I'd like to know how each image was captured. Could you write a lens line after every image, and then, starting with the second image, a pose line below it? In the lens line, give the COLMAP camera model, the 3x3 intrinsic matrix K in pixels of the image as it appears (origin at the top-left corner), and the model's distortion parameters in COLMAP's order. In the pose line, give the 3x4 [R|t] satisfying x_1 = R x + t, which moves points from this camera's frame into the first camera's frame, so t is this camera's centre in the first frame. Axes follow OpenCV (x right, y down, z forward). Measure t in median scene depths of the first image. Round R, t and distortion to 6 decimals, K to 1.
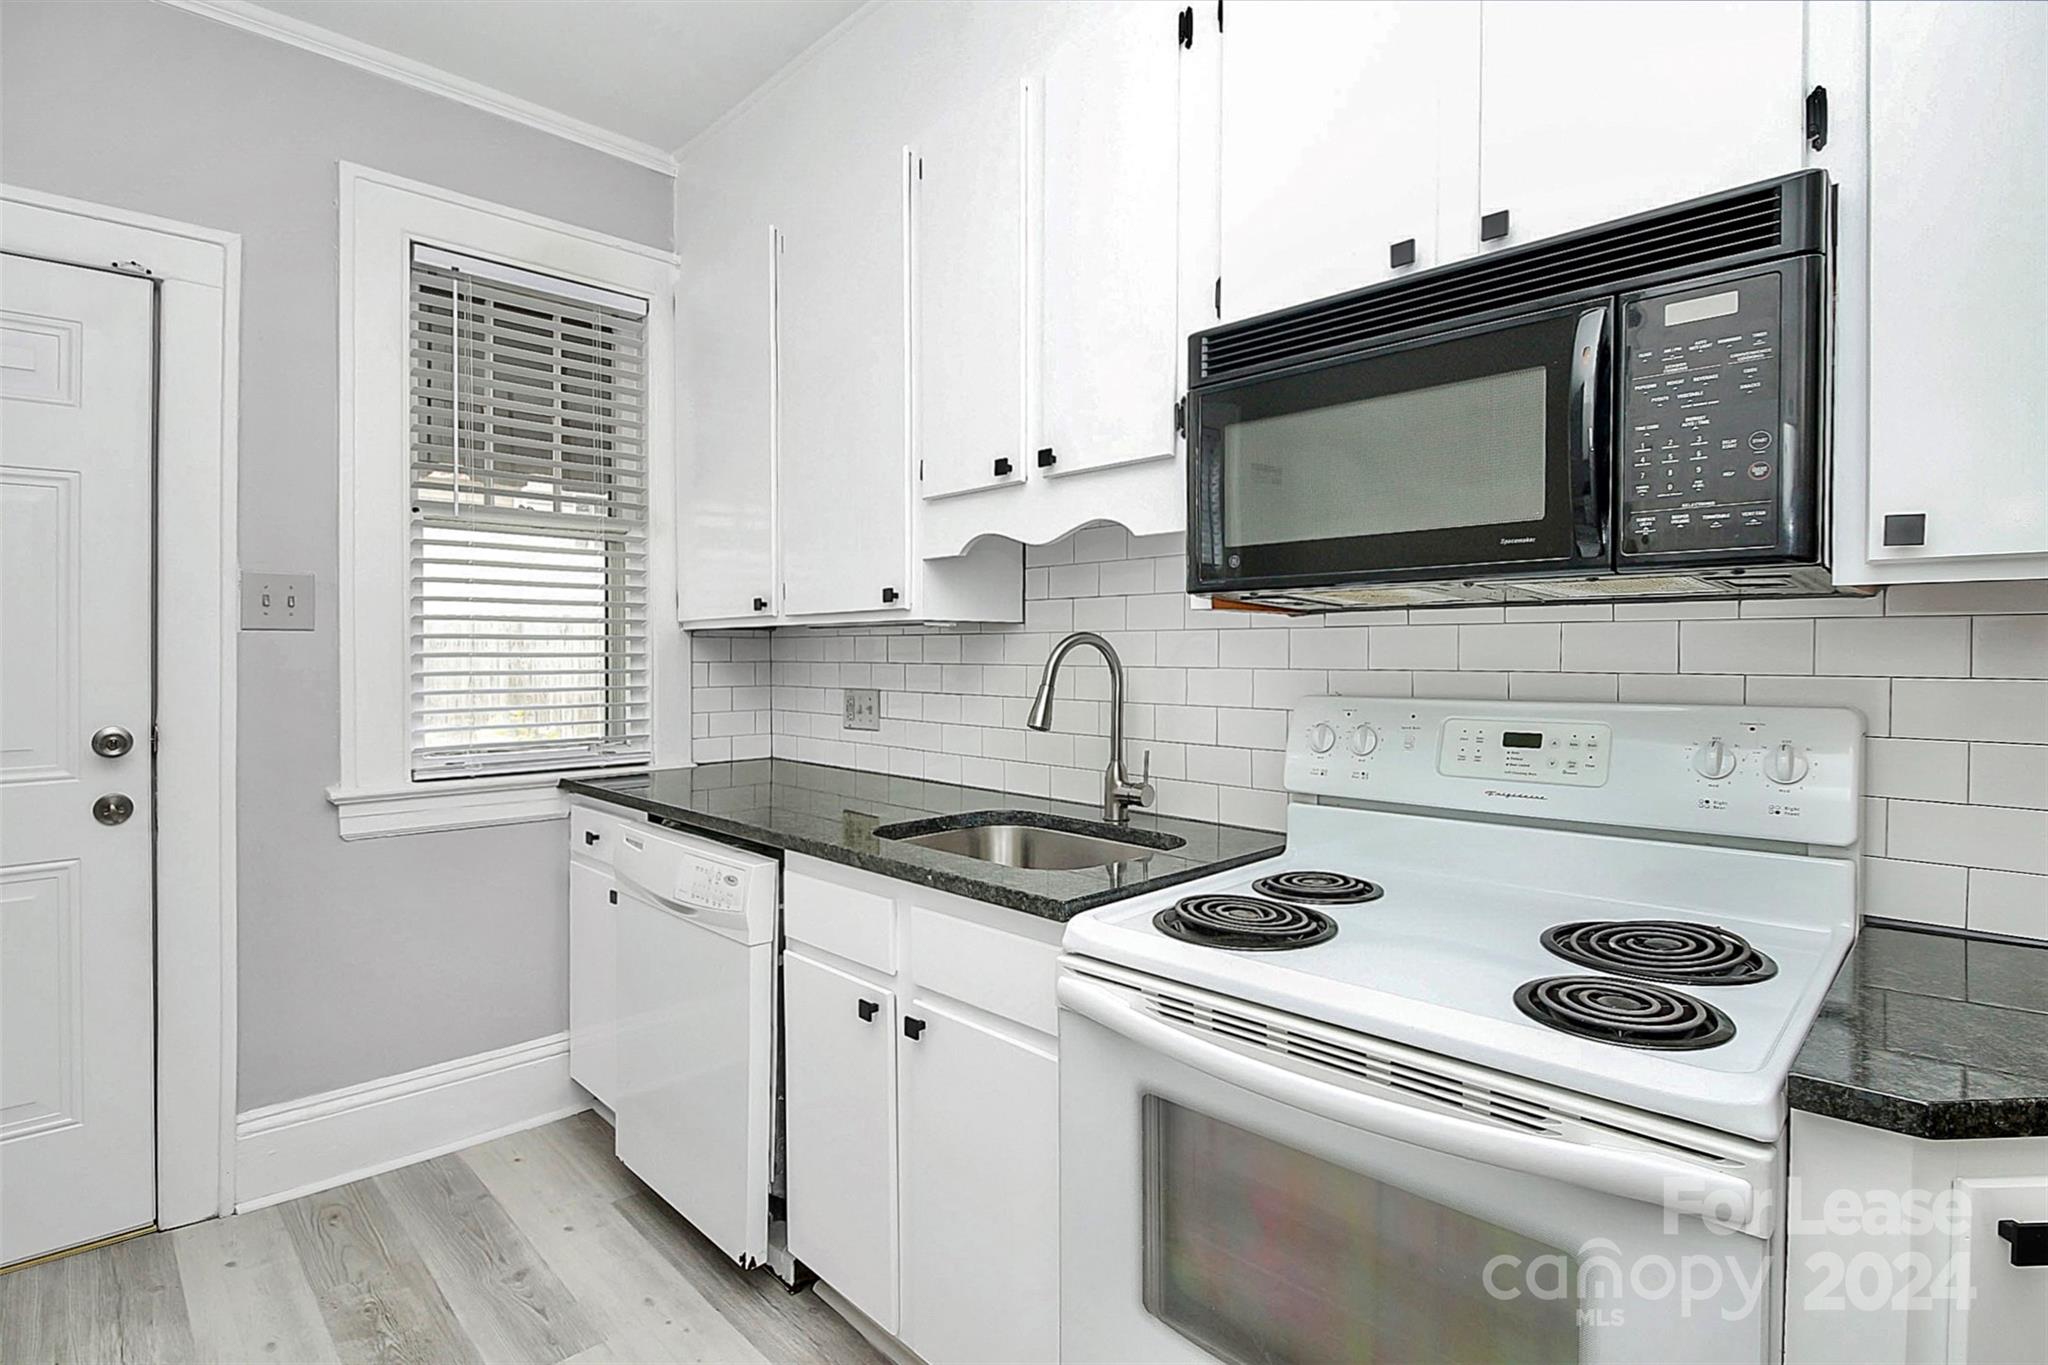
lens RADIAL K [[988.8, 0, 1022.4], [0, 988.8, 660.3], [0, 0, 1]] dist [-0.040485, 0.001165]
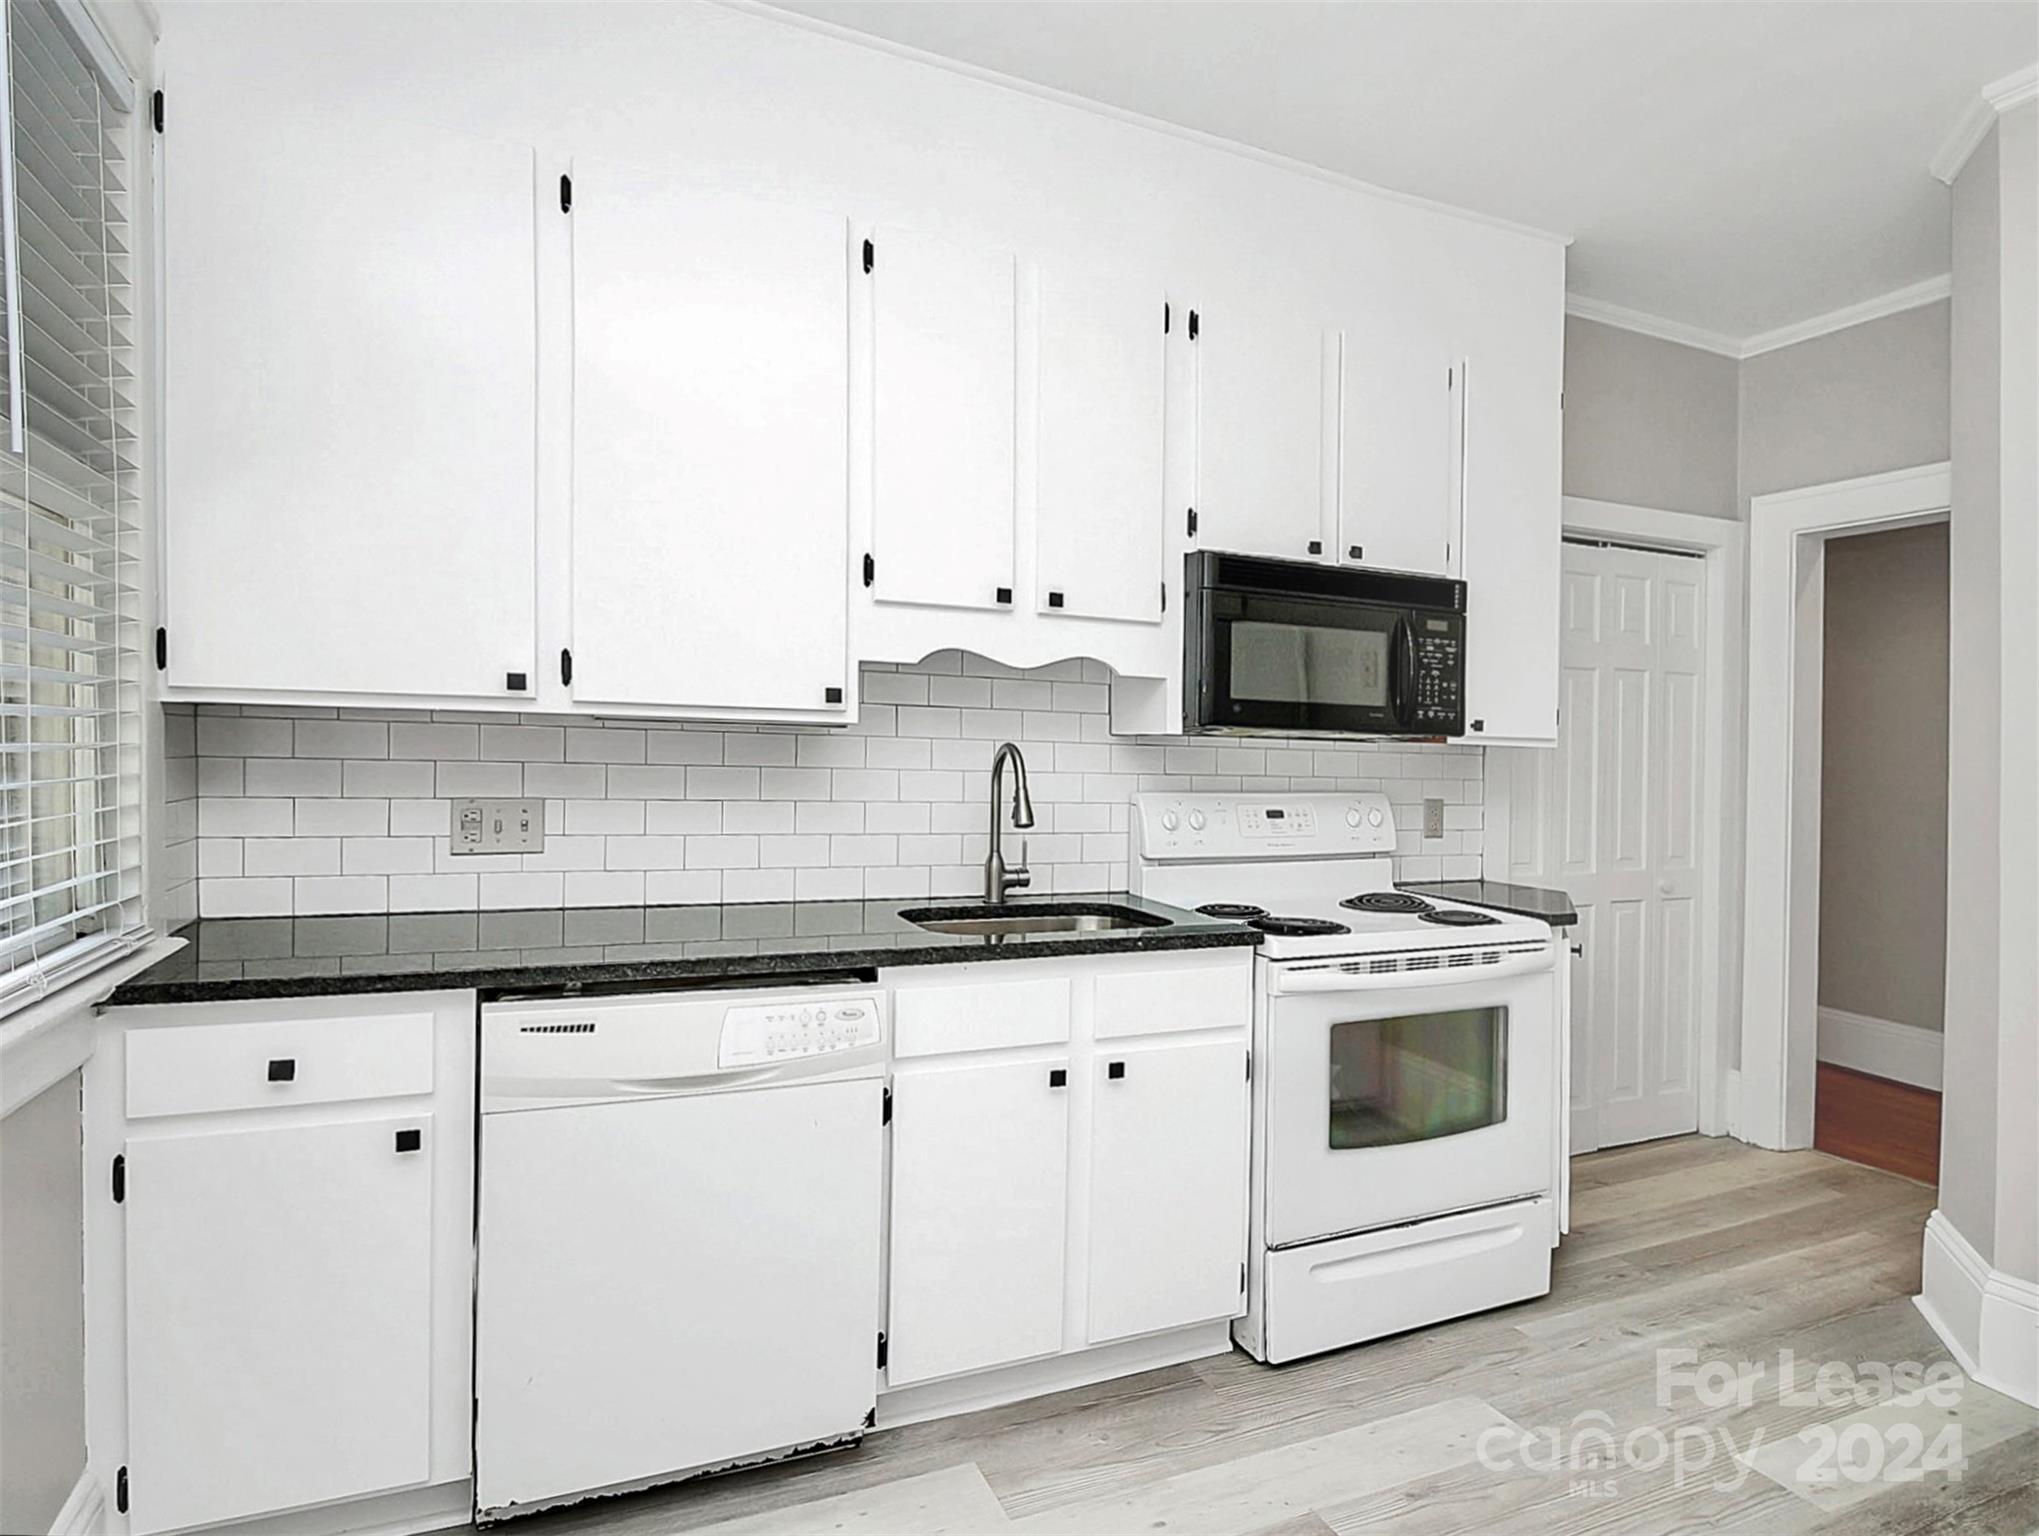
lens RADIAL K [[1099.2, 0, 1102.3], [0, 1099.2, 778.7], [0, 0, 1]] dist [-0.080868, -0.000150]
pose [[0.348561, -0.011664, 0.937214, -1.314802], [-0.017316, 0.999672, 0.018881, -0.014714], [-0.937126, -0.022810, 0.348244, 0.519880]]
